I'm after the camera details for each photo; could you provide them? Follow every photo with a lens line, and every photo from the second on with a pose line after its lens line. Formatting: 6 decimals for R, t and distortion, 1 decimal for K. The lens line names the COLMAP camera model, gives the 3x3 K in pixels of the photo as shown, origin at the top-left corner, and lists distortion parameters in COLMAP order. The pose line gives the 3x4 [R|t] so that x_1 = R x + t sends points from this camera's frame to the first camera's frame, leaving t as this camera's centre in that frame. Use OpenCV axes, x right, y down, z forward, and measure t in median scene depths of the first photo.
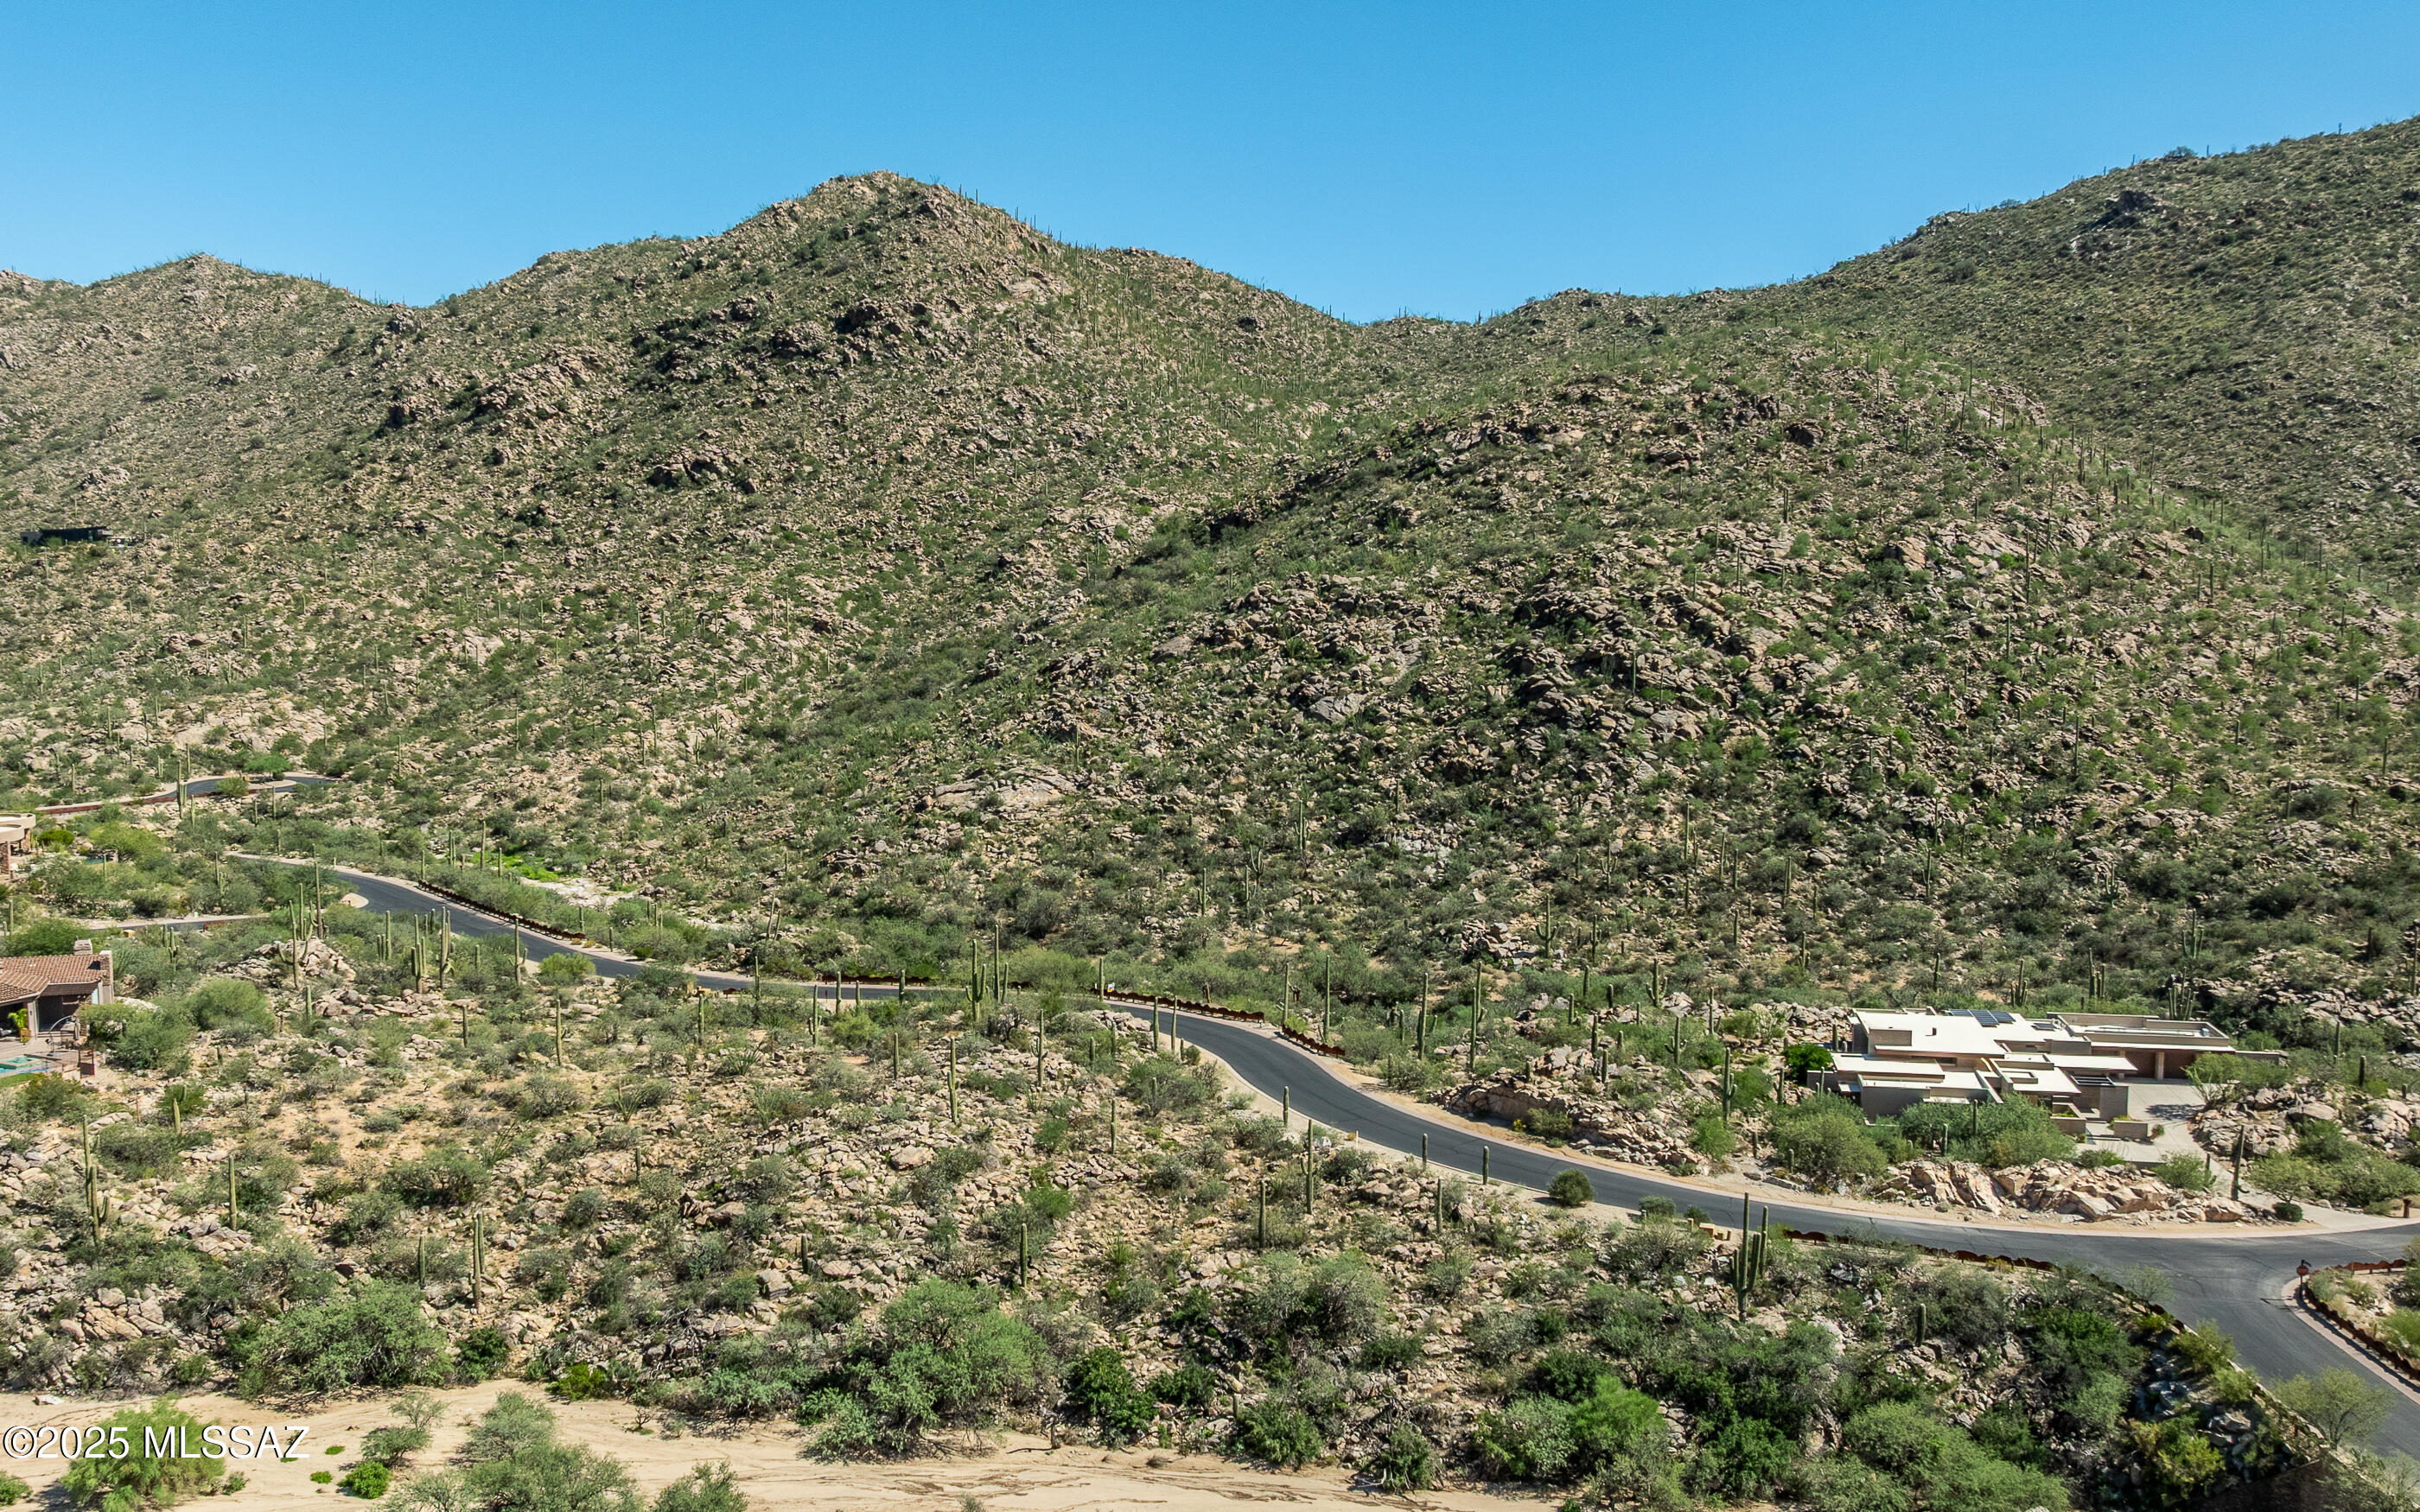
lens RADIAL K [[2043.1, 0, 1013.0], [0, 2043.1, 757.6], [0, 0, 1]] dist [-0.013796, -0.011295]
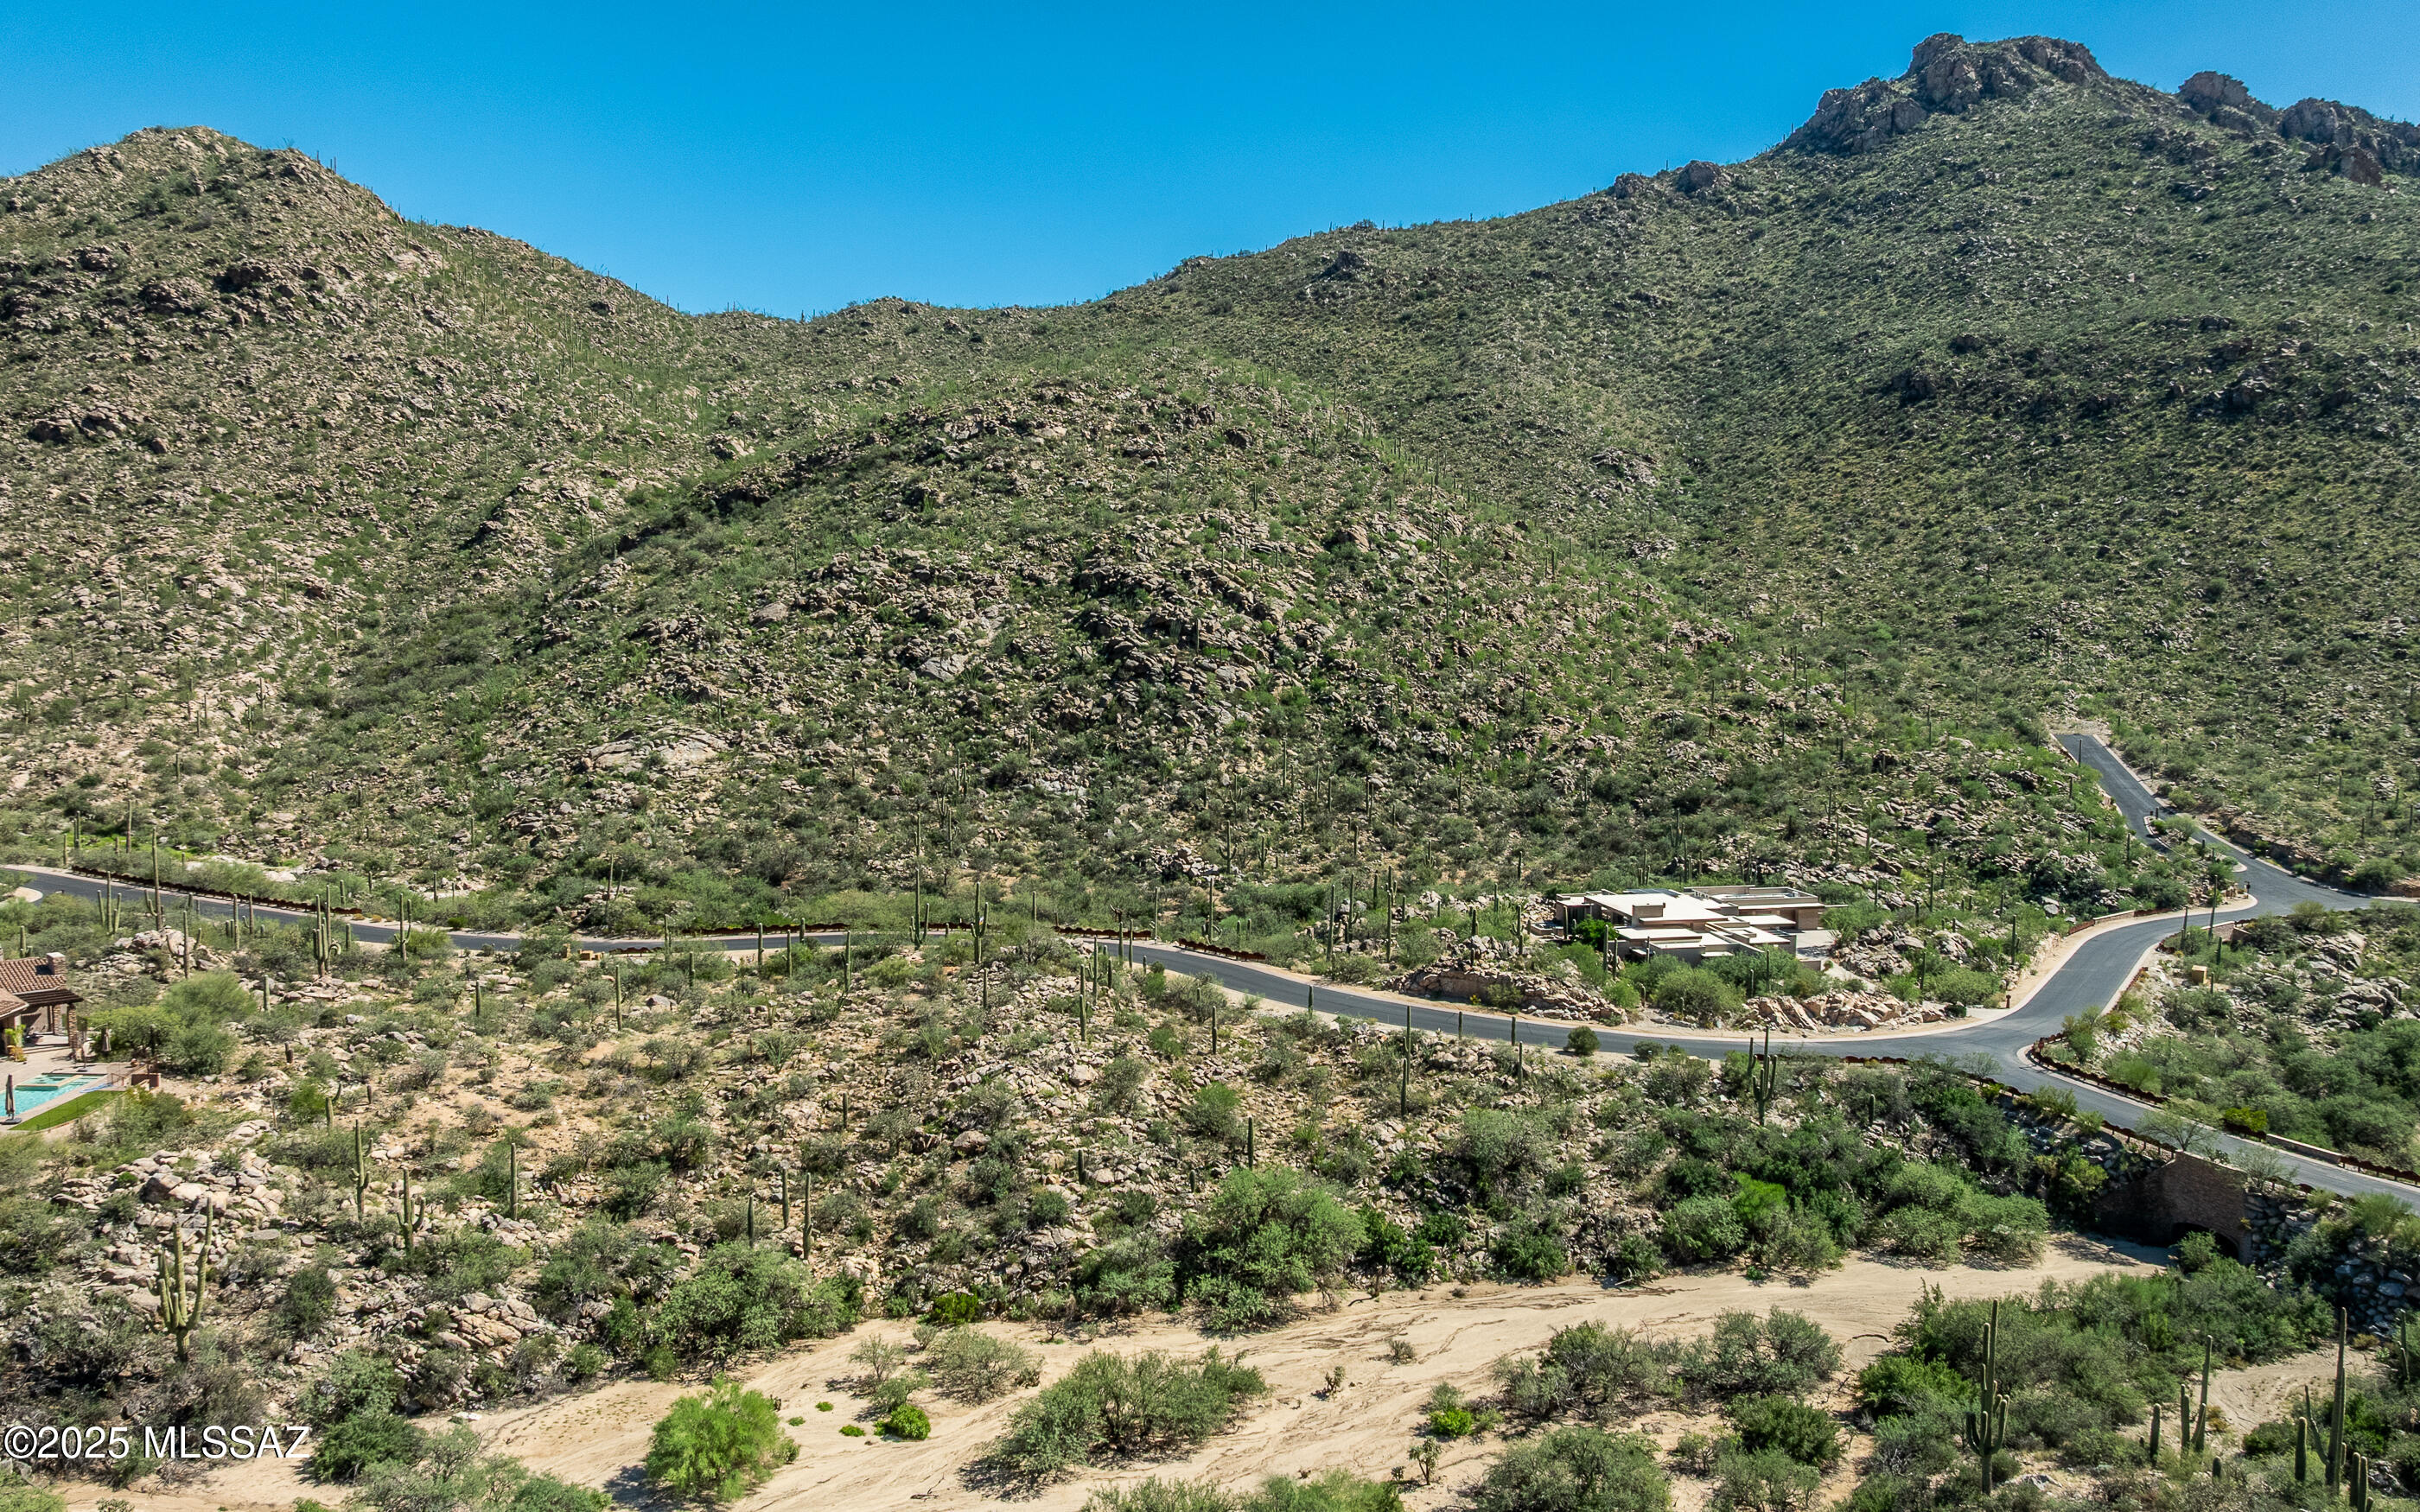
lens RADIAL K [[1864.5, 0, 1133.8], [0, 1864.5, 705.8], [0, 0, 1]] dist [-0.014170, -0.011926]
pose [[0.901191, -0.021472, 0.432890, -0.186401], [0.023157, 0.999731, 0.001380, -0.002157], [-0.432803, 0.008780, 0.901446, 0.029758]]
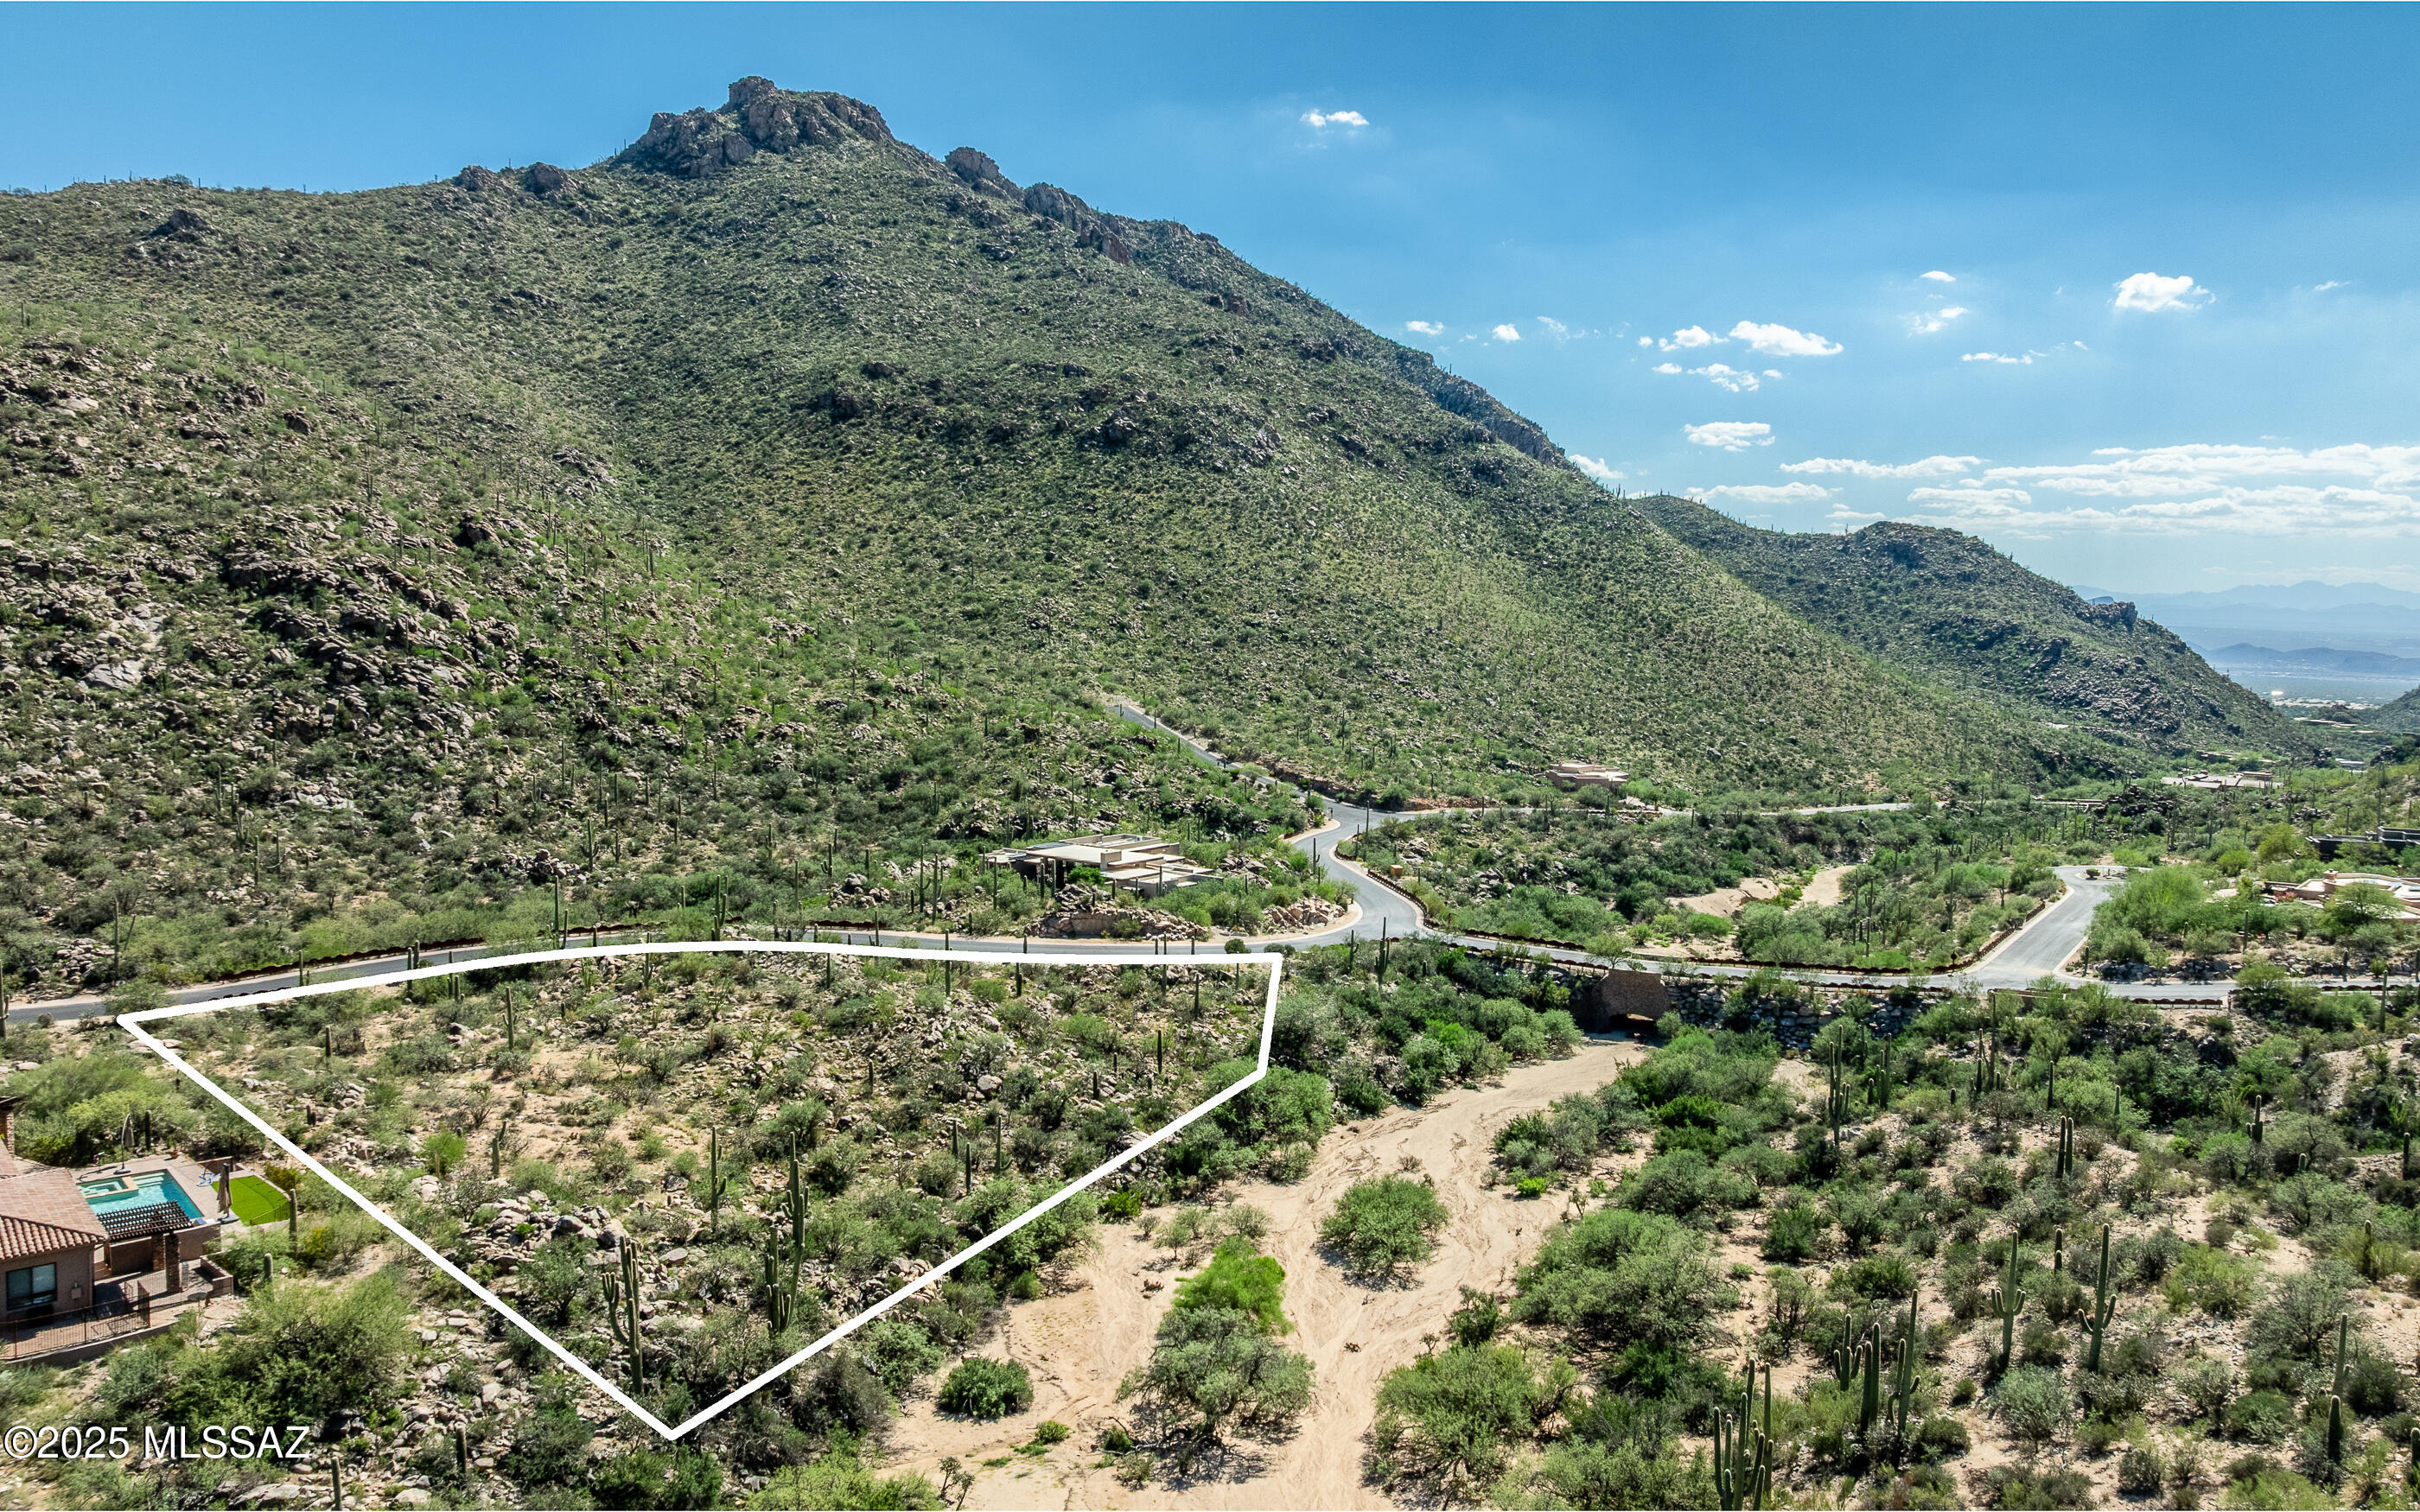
lens RADIAL K [[1864.5, 0, 1133.8], [0, 1864.5, 705.8], [0, 0, 1]] dist [-0.014170, -0.011926]
pose [[0.433437, -0.049837, 0.899805, -0.420454], [0.050976, 0.998227, 0.030733, -0.011916], [-0.899741, 0.032547, 0.435209, 0.168011]]
